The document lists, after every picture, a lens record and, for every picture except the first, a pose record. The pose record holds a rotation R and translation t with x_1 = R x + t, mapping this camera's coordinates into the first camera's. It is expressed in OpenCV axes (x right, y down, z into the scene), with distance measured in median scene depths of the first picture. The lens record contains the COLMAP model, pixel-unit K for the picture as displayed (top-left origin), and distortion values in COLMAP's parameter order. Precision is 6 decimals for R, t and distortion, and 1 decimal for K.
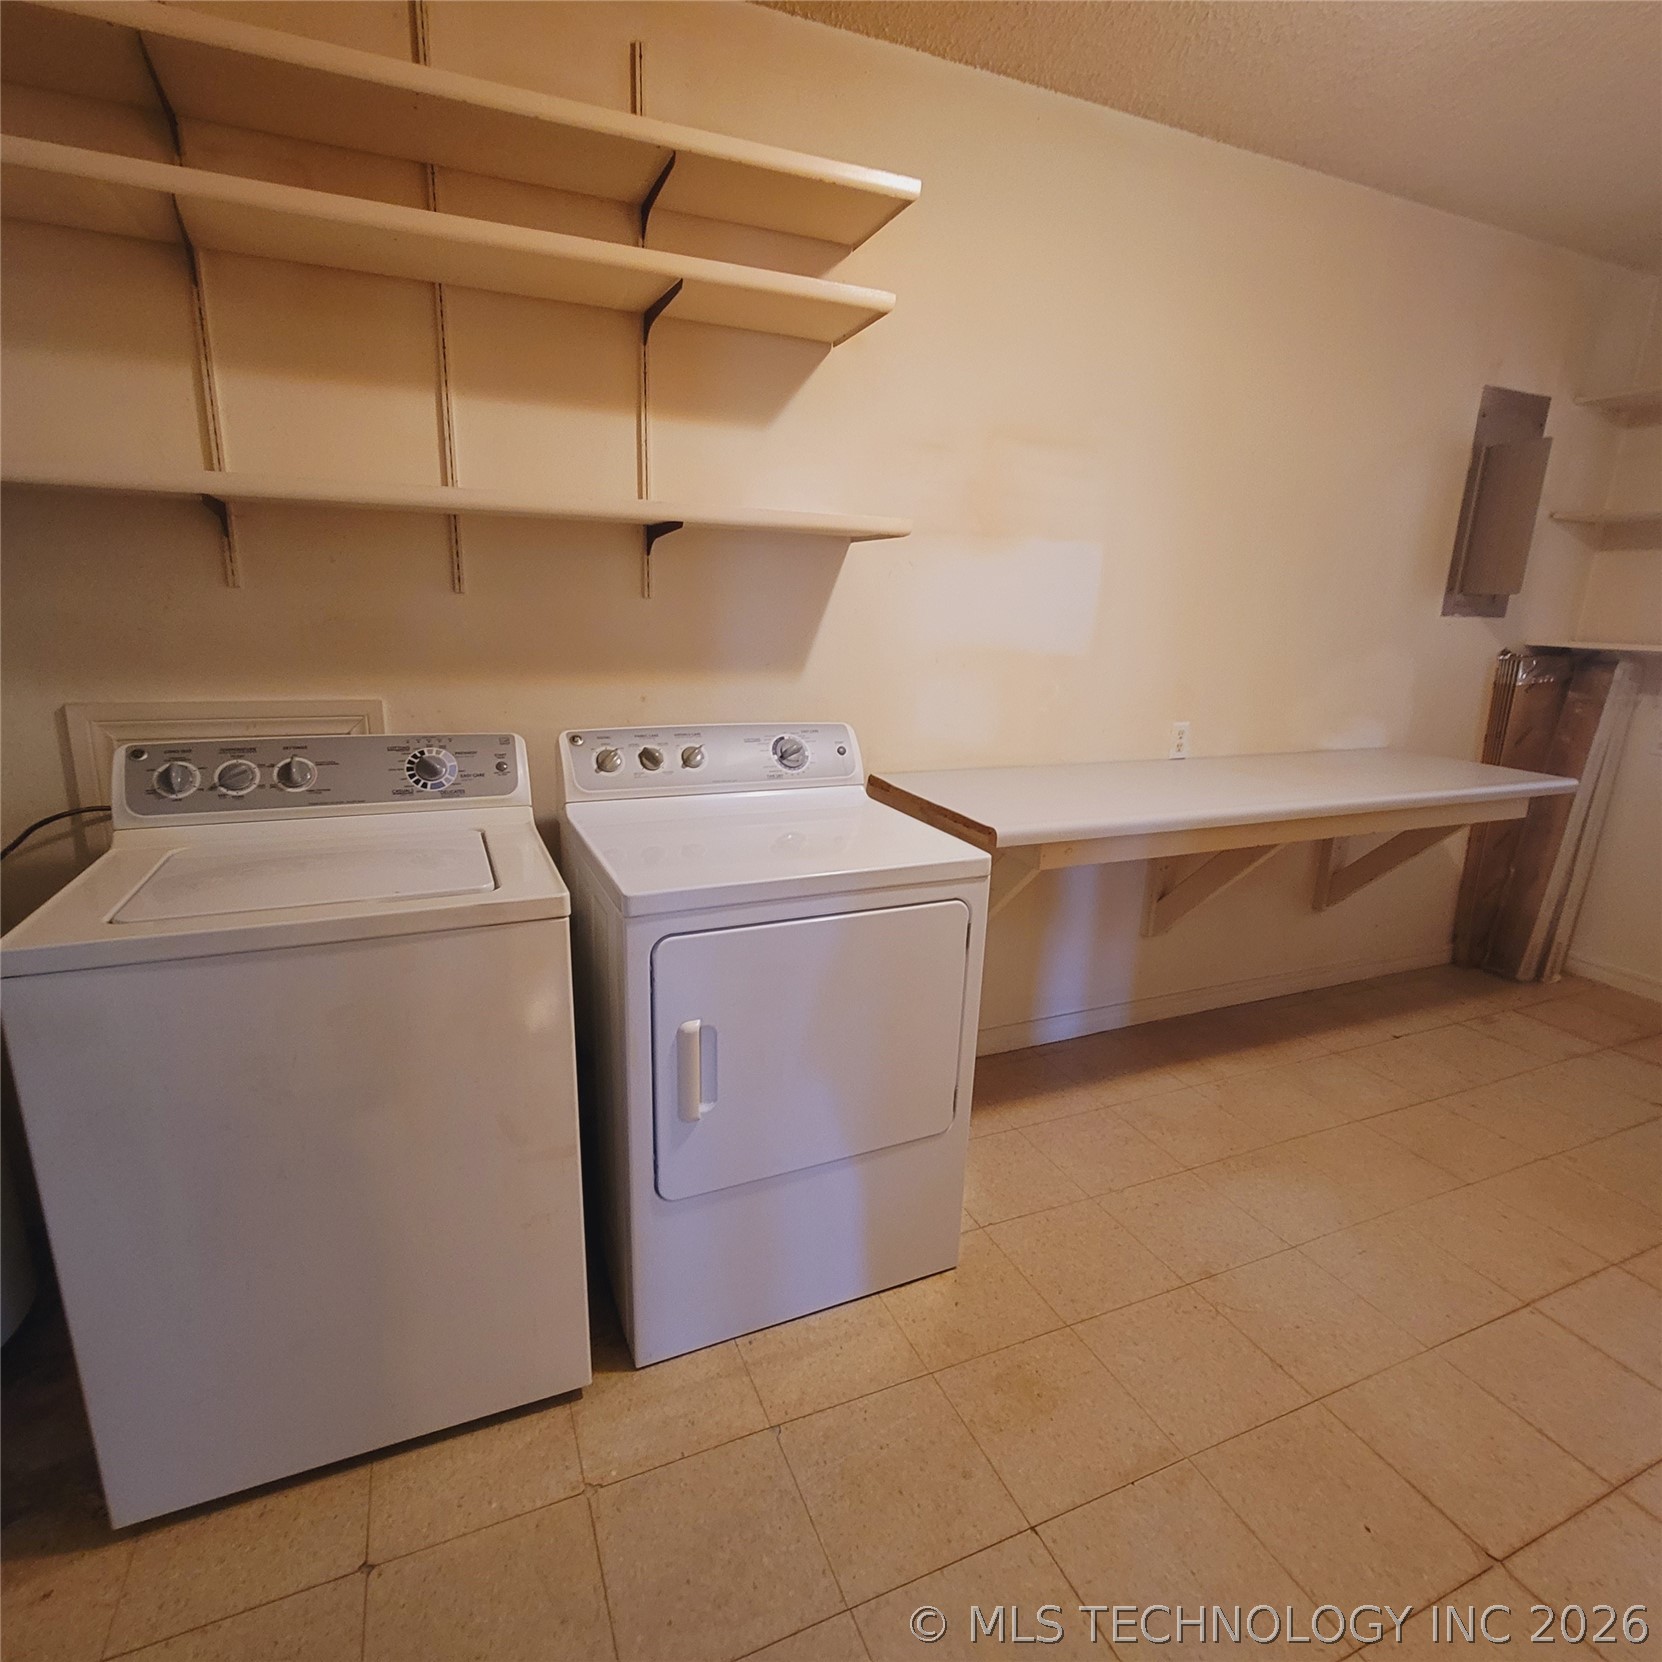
lens RADIAL K [[907.1, 0, 824.4], [0, 907.1, 833.6], [0, 0, 1]] dist [-0.006677, 0.002055]
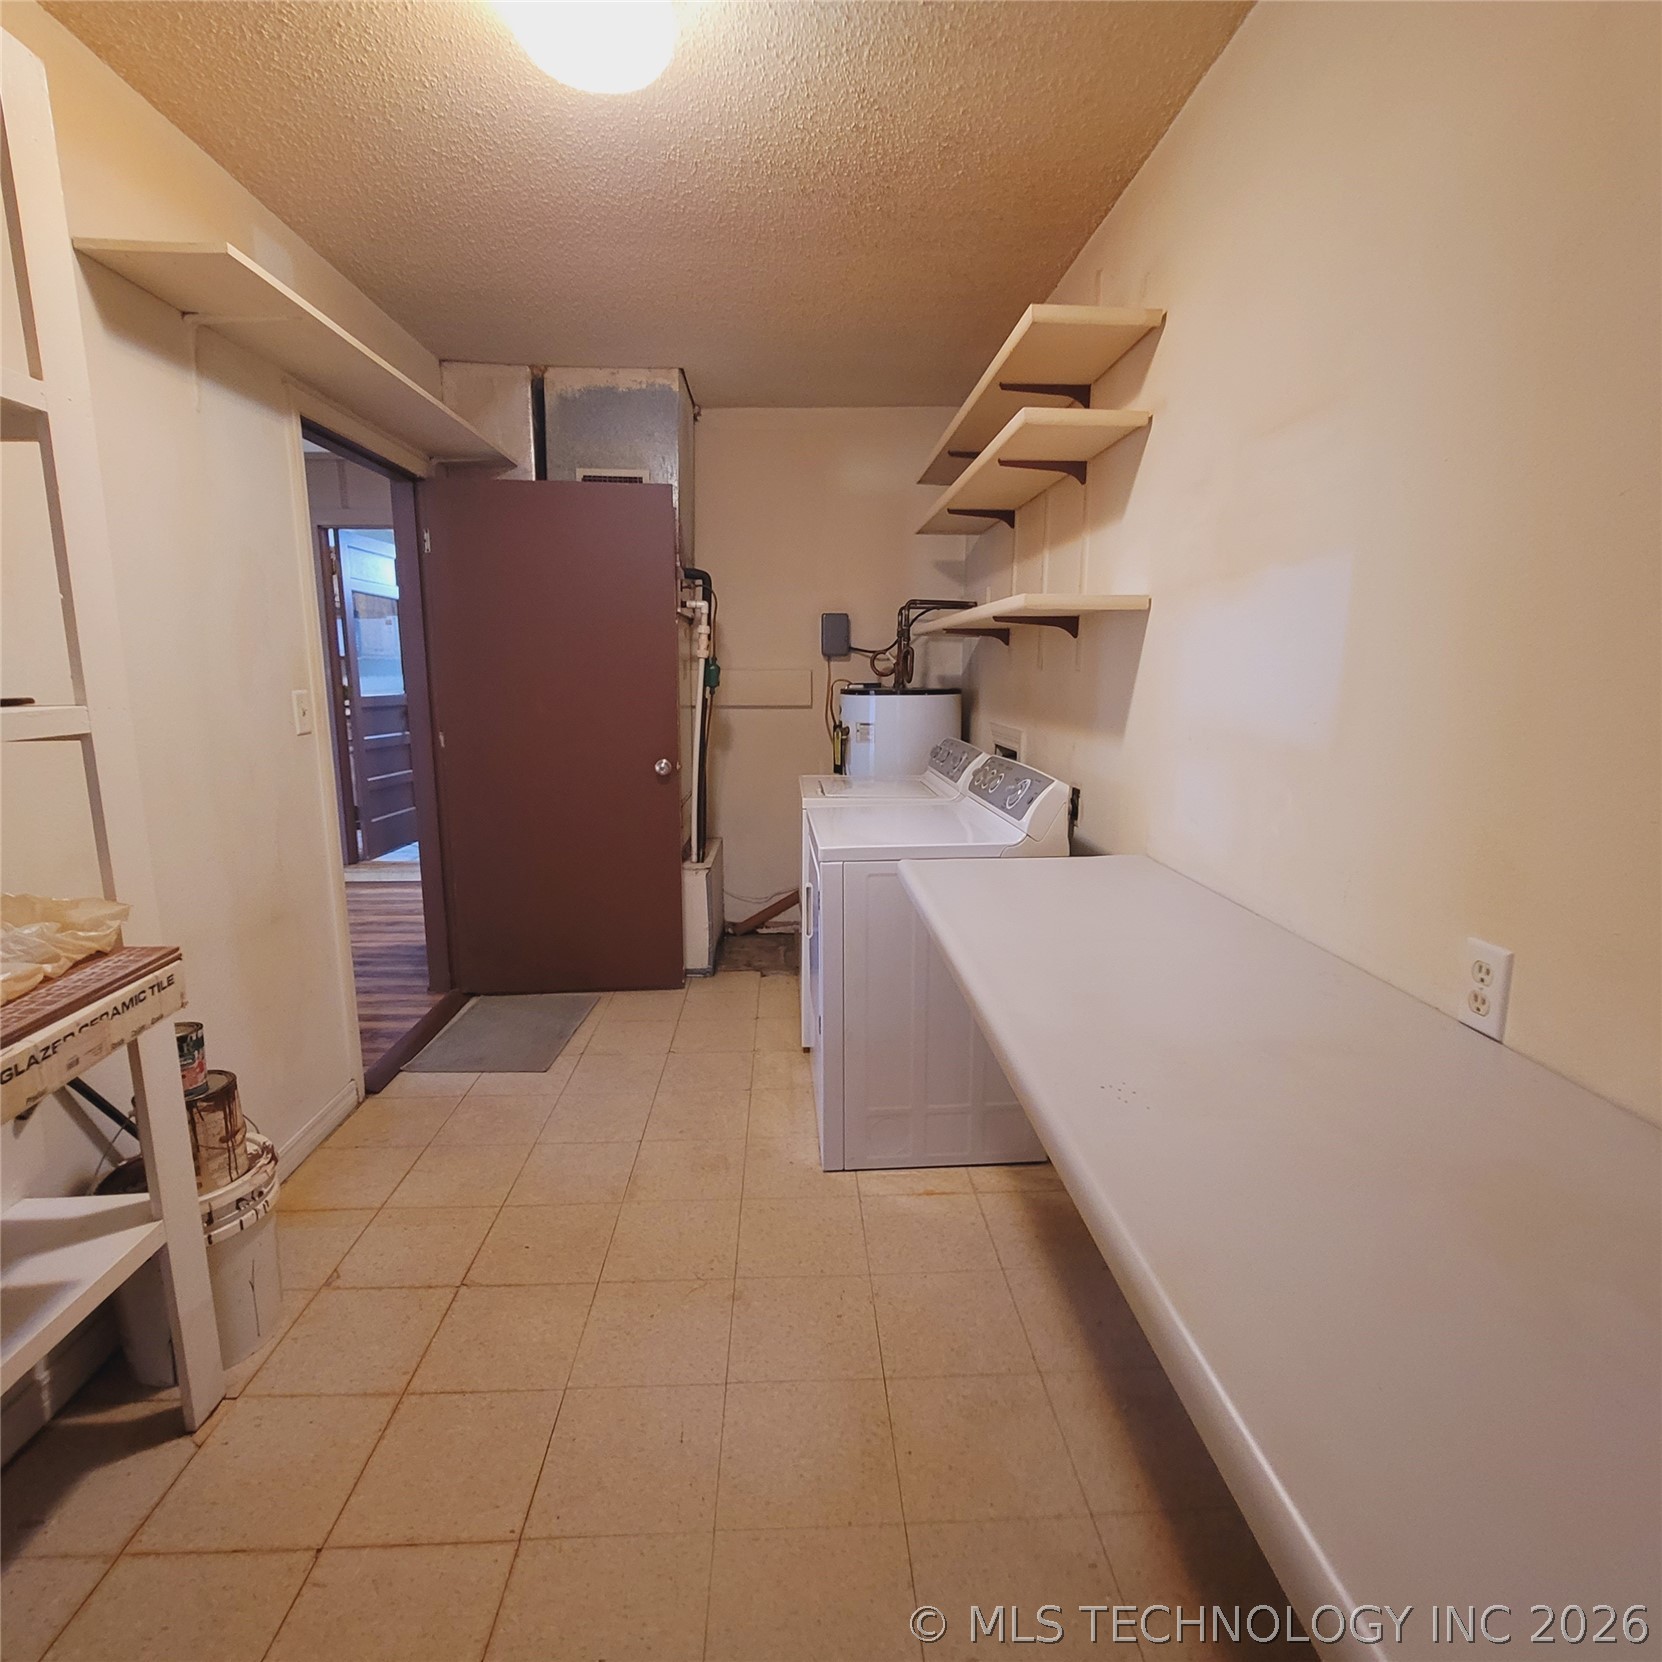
lens RADIAL K [[907.1, 0, 824.4], [0, 907.1, 833.6], [0, 0, 1]] dist [-0.006677, 0.002055]
pose [[-0.358541, 0.139502, -0.923032, 1.526727], [-0.243058, 0.940717, 0.236588, -0.340044], [0.901316, 0.309177, -0.303378, 1.490327]]
